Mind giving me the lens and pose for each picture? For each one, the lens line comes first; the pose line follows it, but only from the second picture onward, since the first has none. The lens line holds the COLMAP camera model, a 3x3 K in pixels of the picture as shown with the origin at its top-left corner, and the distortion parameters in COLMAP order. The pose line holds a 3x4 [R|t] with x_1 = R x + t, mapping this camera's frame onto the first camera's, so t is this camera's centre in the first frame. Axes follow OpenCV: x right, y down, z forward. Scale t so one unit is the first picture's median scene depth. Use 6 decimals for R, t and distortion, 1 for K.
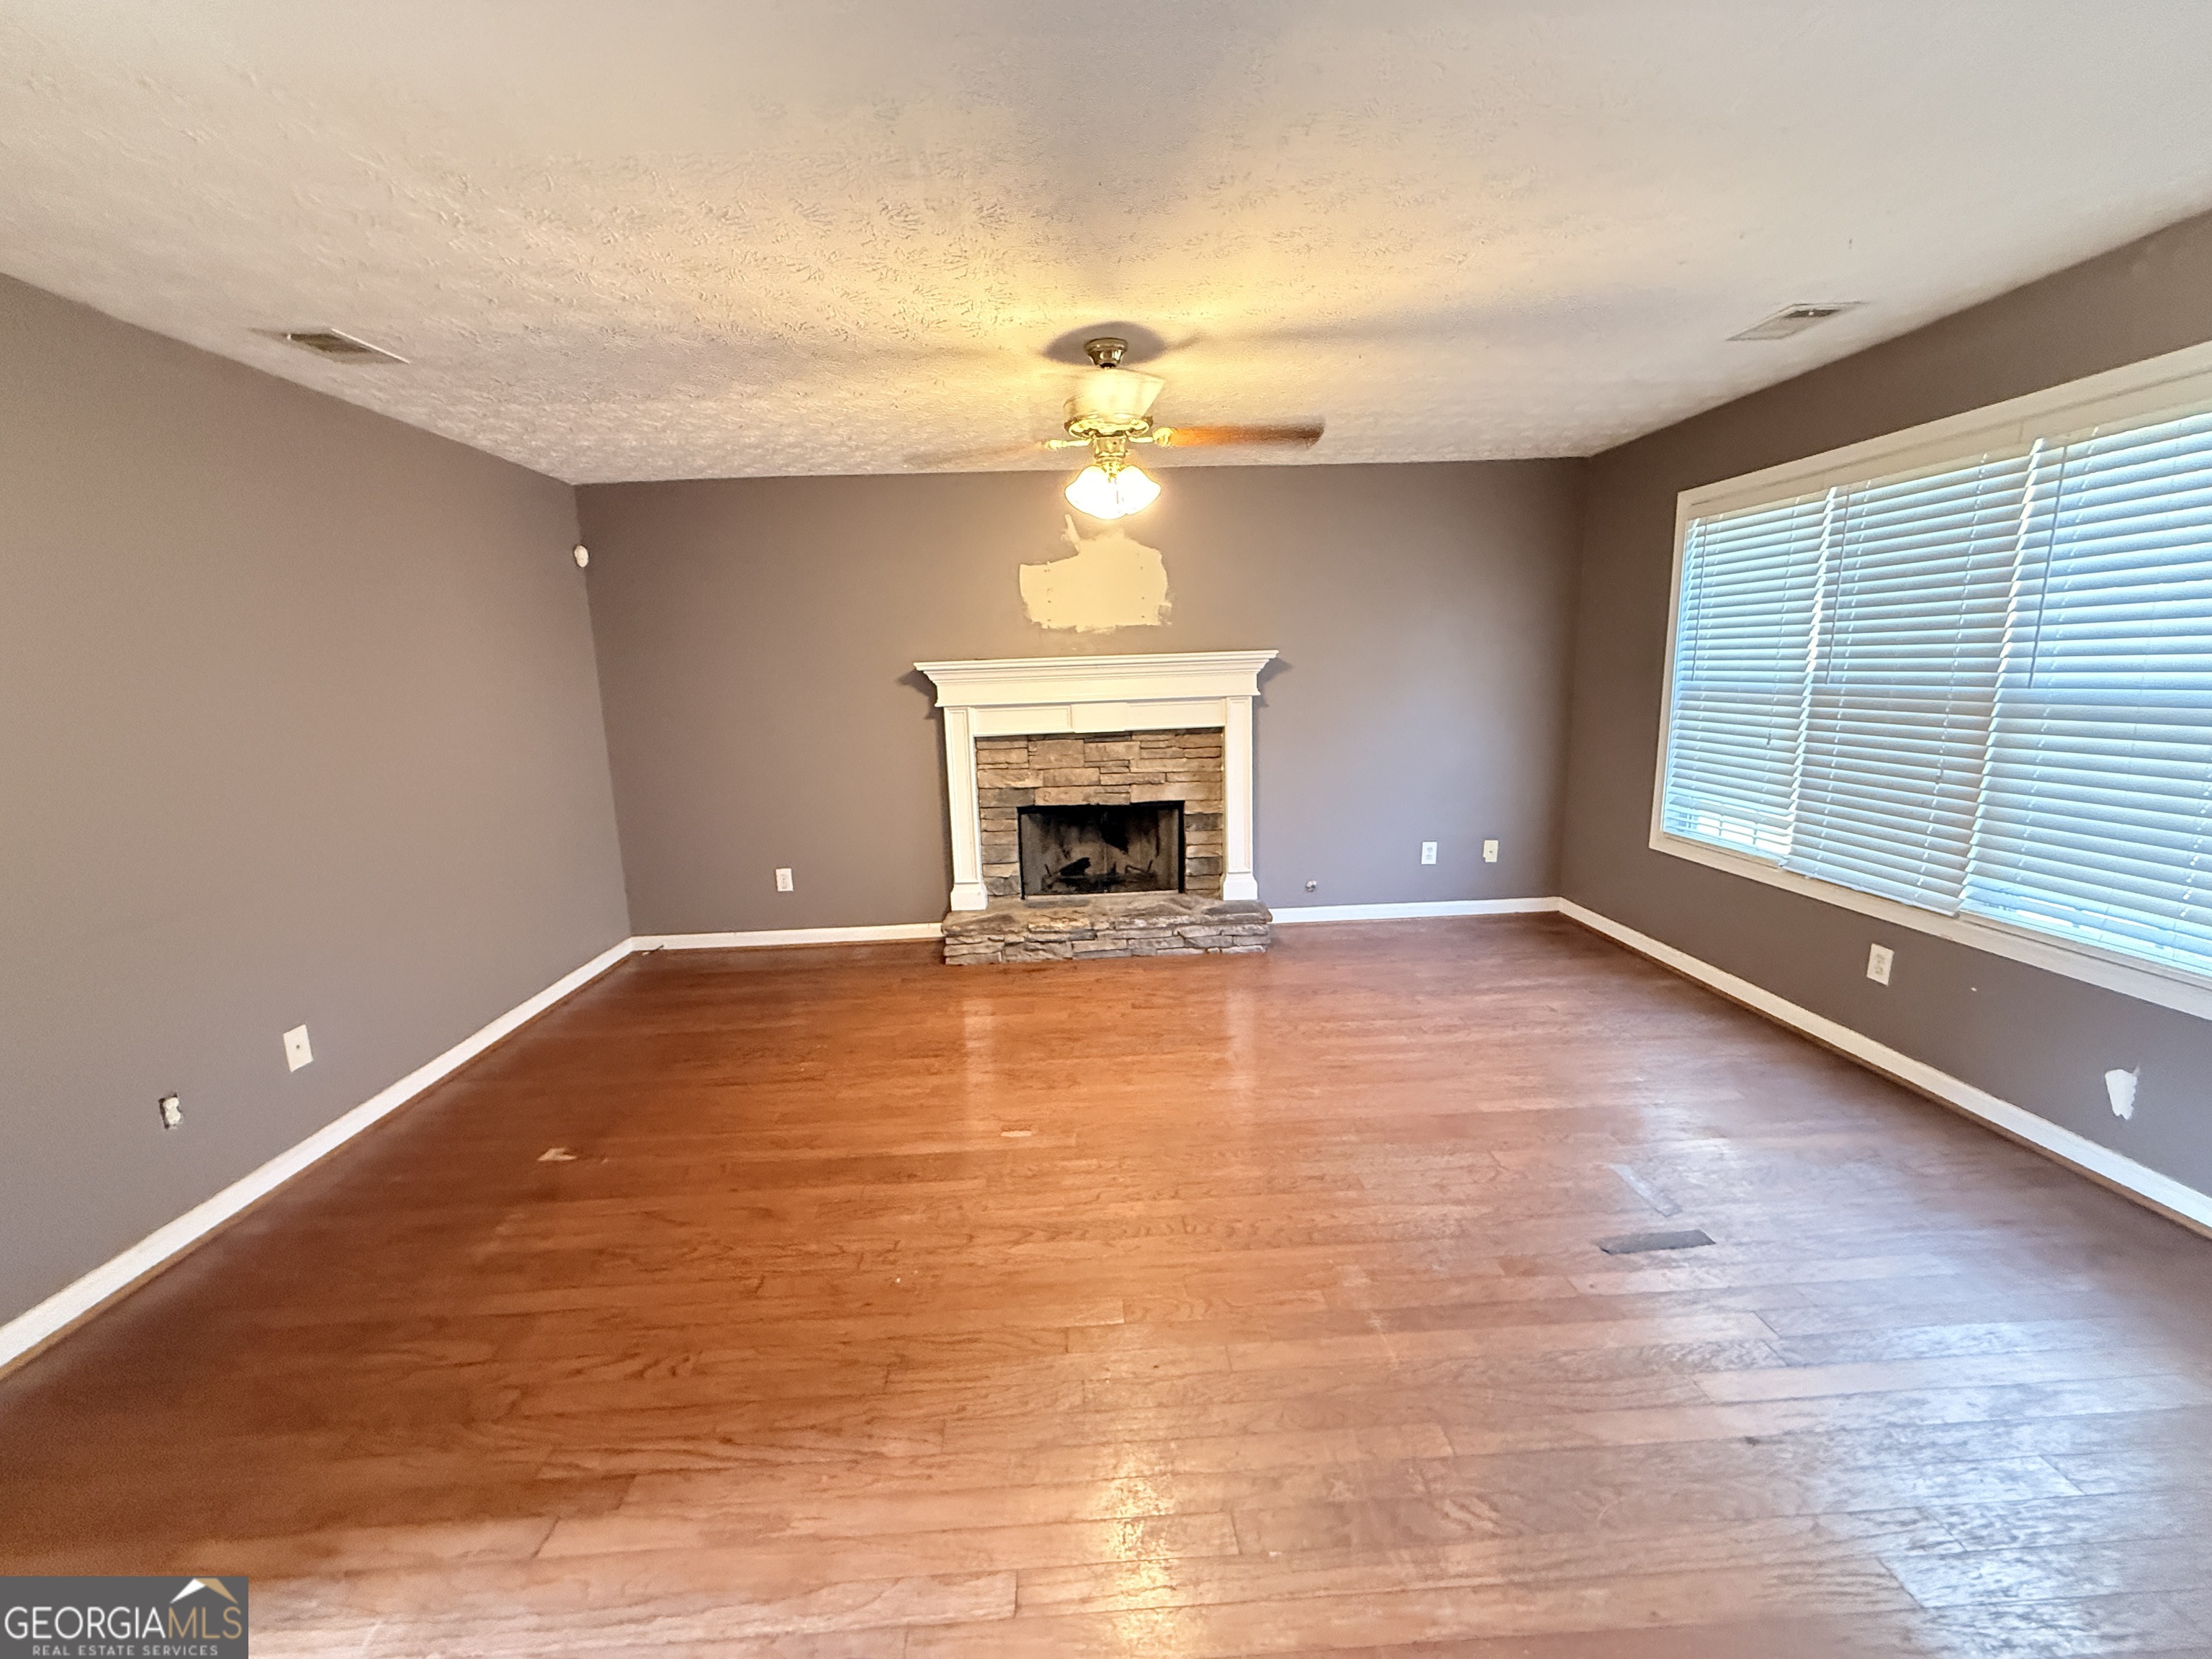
lens RADIAL K [[890.7, 0, 1106.0], [0, 890.7, 829.5], [0, 0, 1]] dist [0.000276, -0.000429]
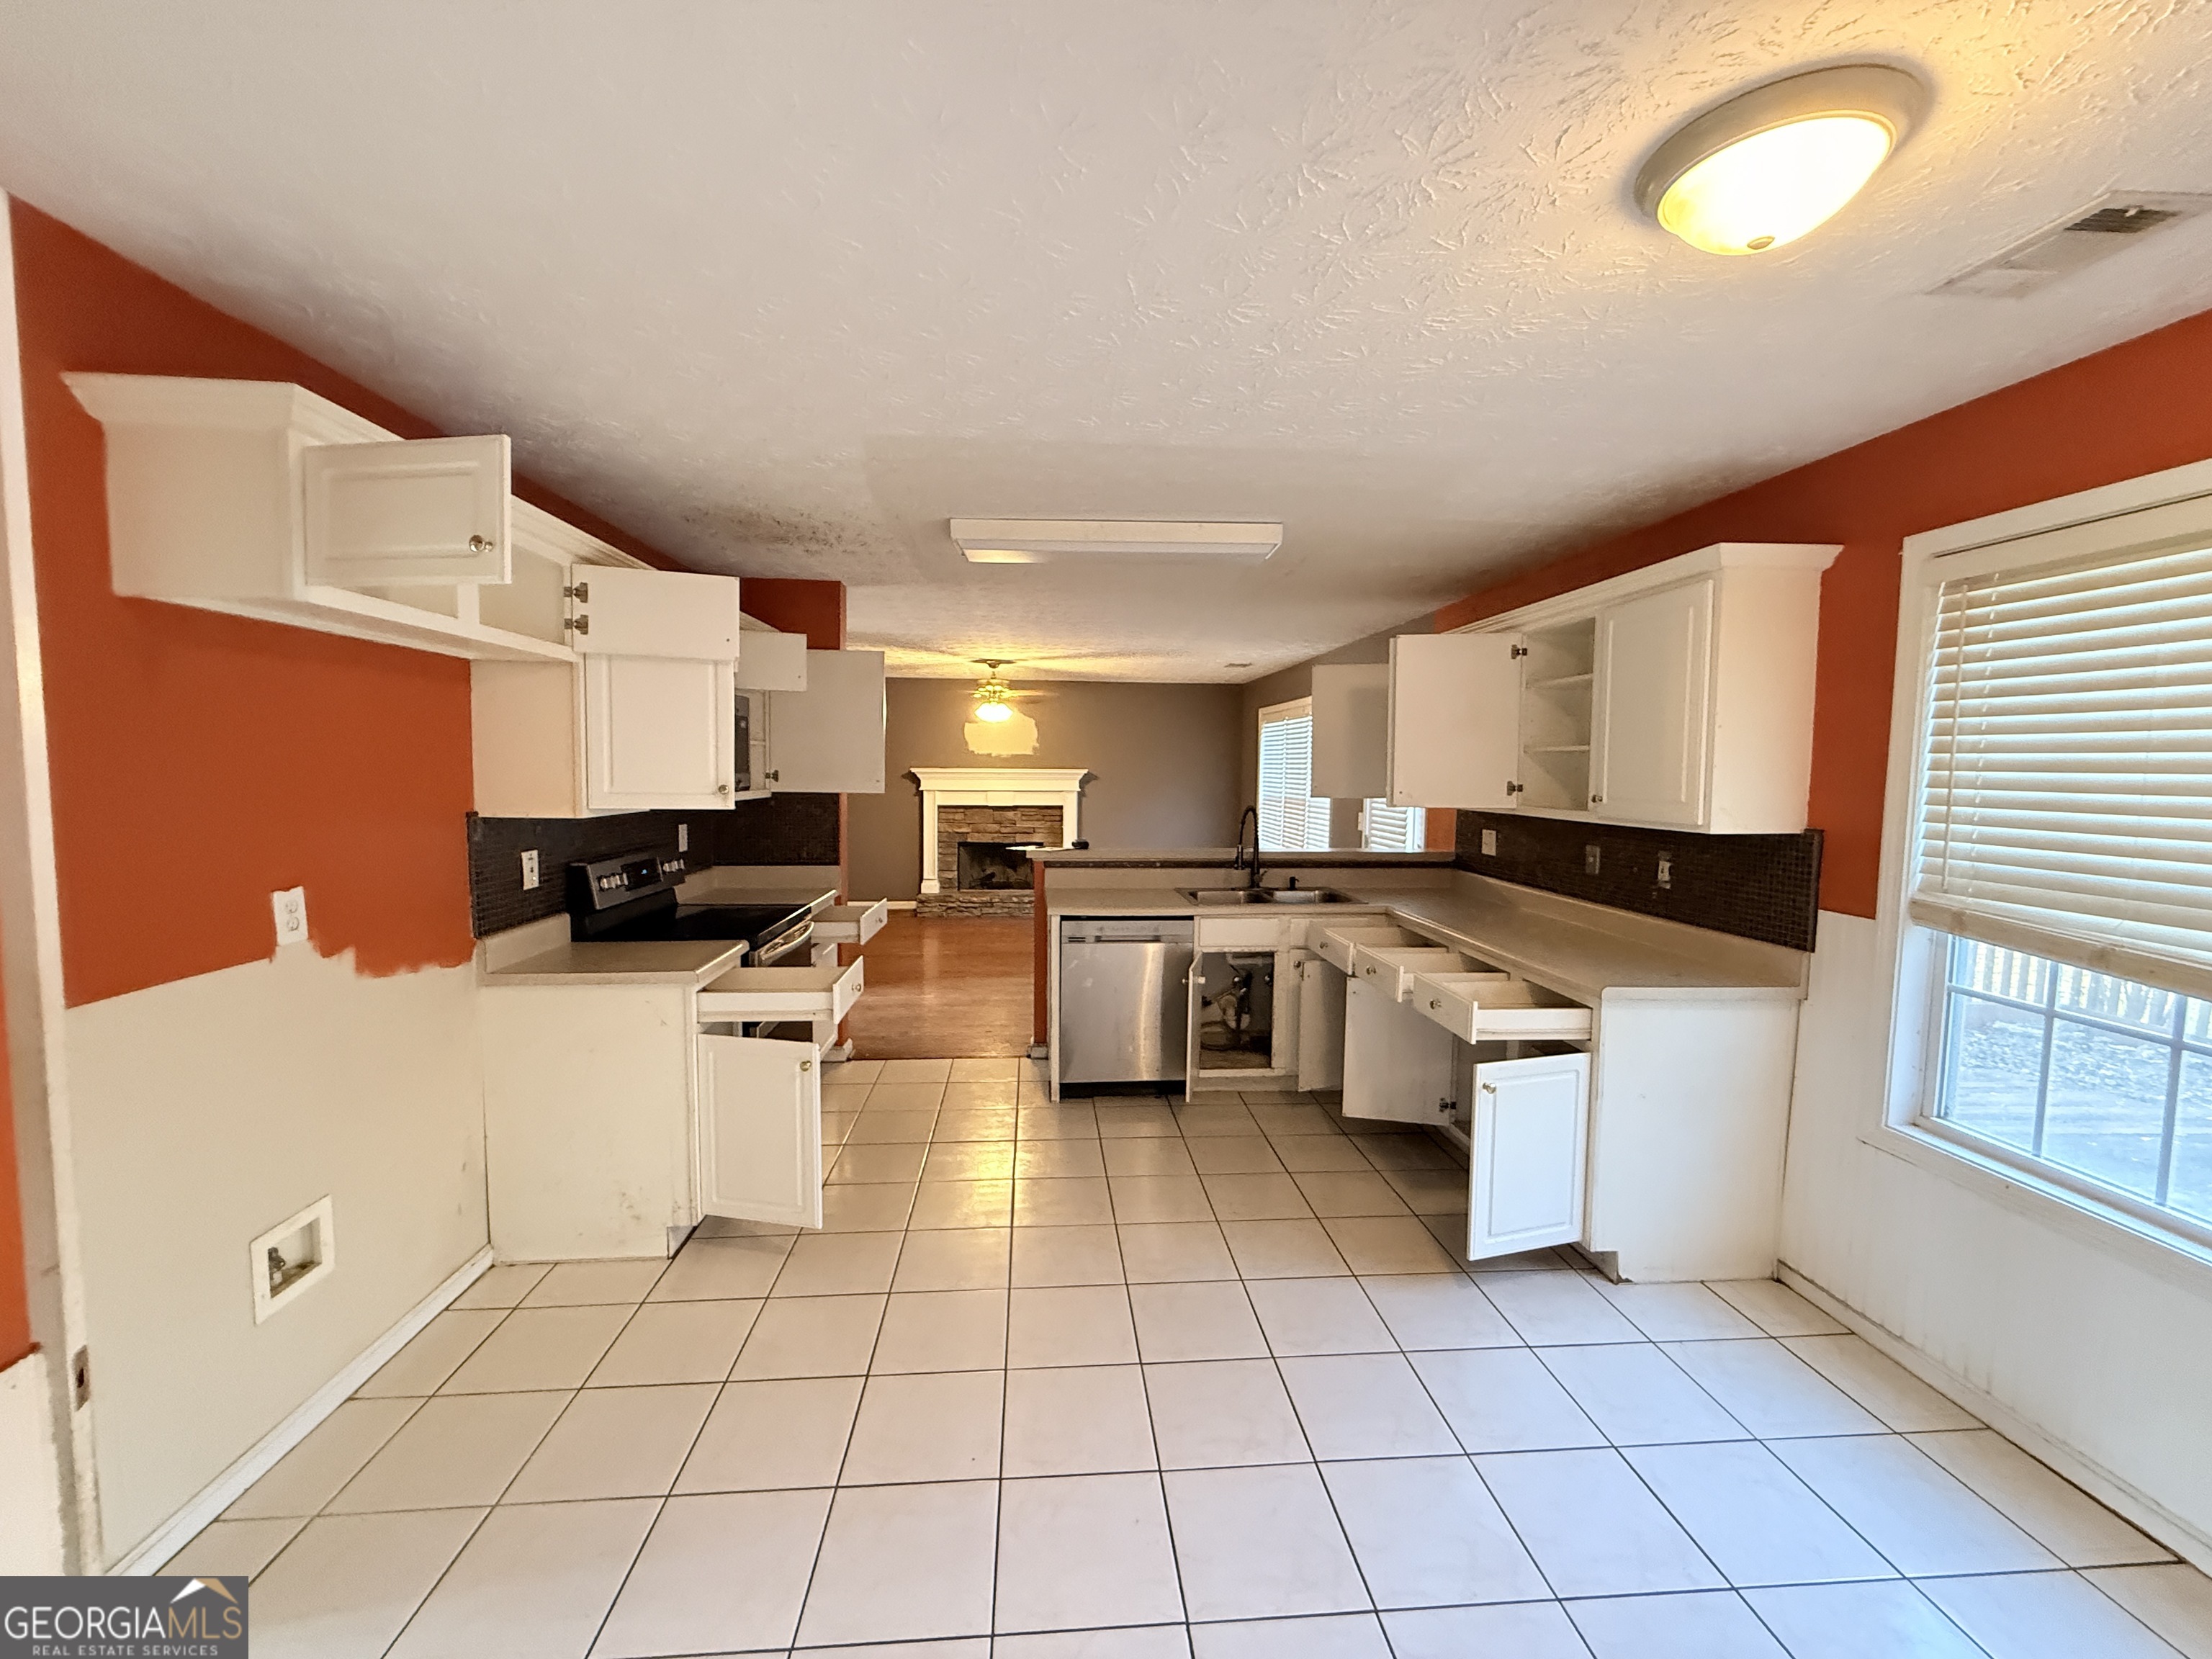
lens RADIAL K [[890.7, 0, 1106.0], [0, 890.7, 829.5], [0, 0, 1]] dist [0.000276, -0.000429]
pose [[0.998480, 0.039884, 0.038036, 0.156707], [-0.035255, 0.992687, -0.115454, 0.168036], [-0.042363, 0.113937, 0.992584, -1.003489]]
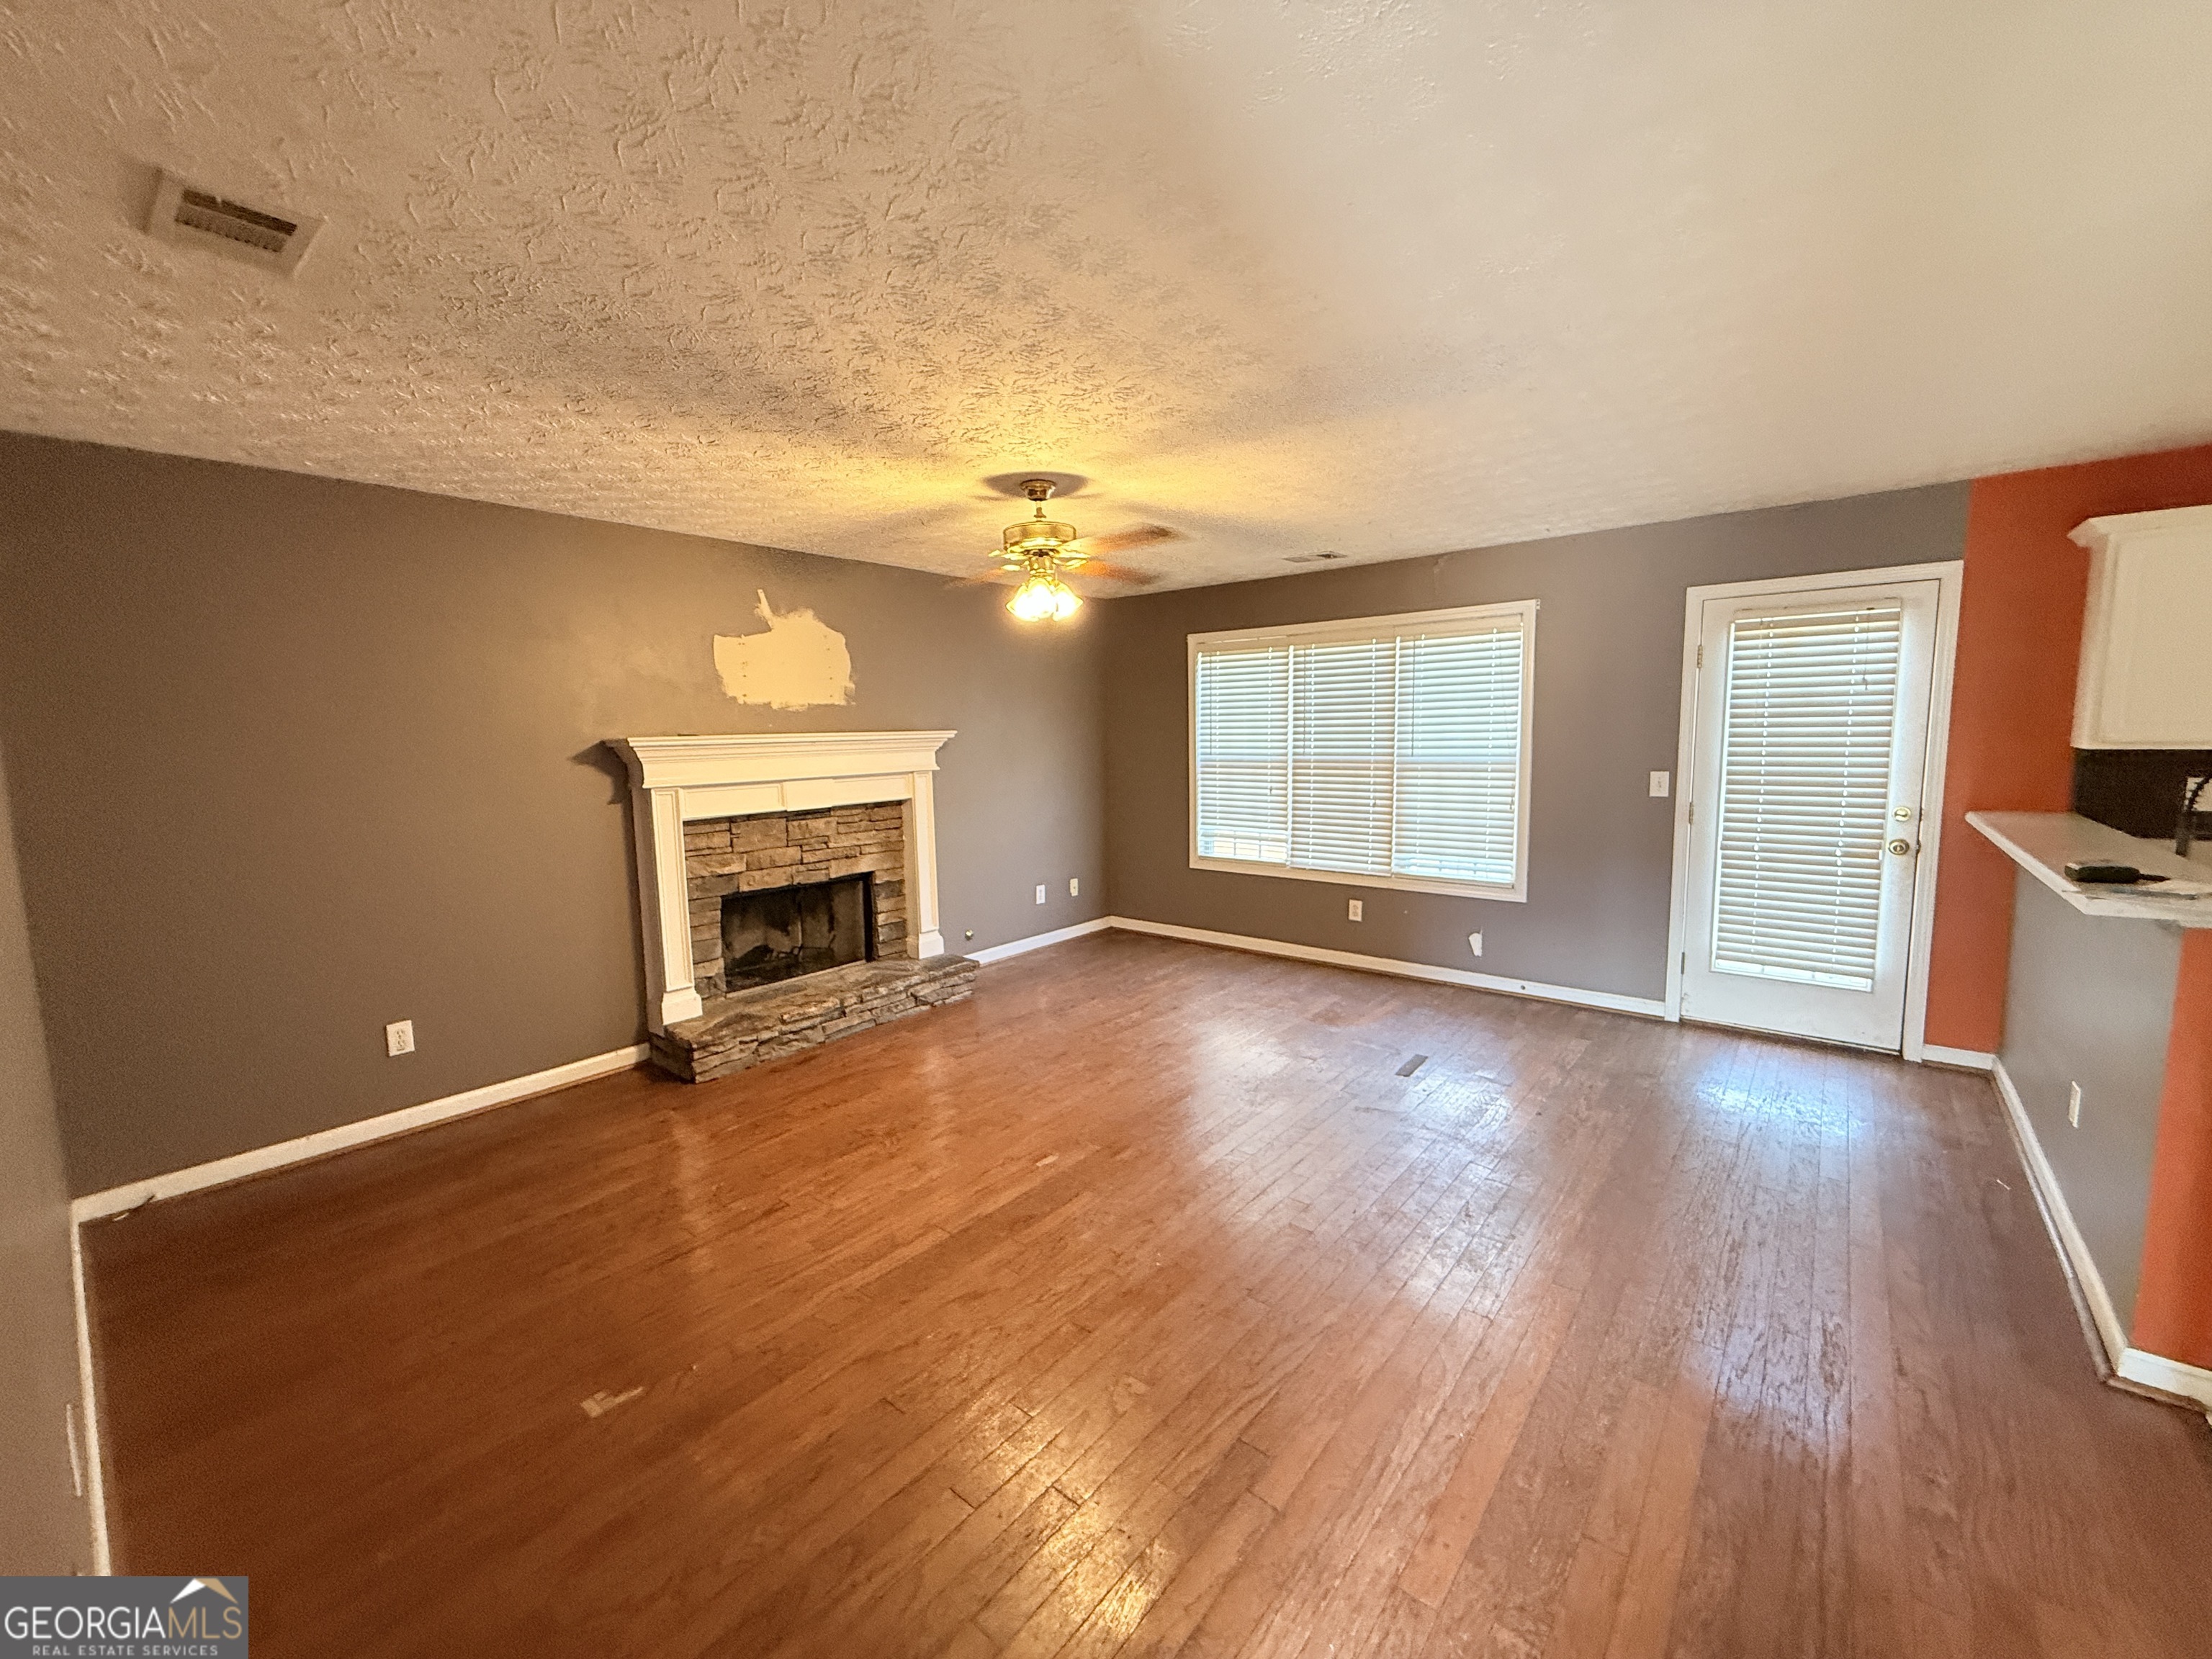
lens RADIAL K [[890.7, 0, 1106.0], [0, 890.7, 829.5], [0, 0, 1]] dist [0.000276, -0.000429]
pose [[0.666901, -0.063829, 0.742408, -0.524395], [0.130625, 0.990911, -0.032145, -0.012199], [-0.733608, 0.118415, 0.669177, 0.099337]]
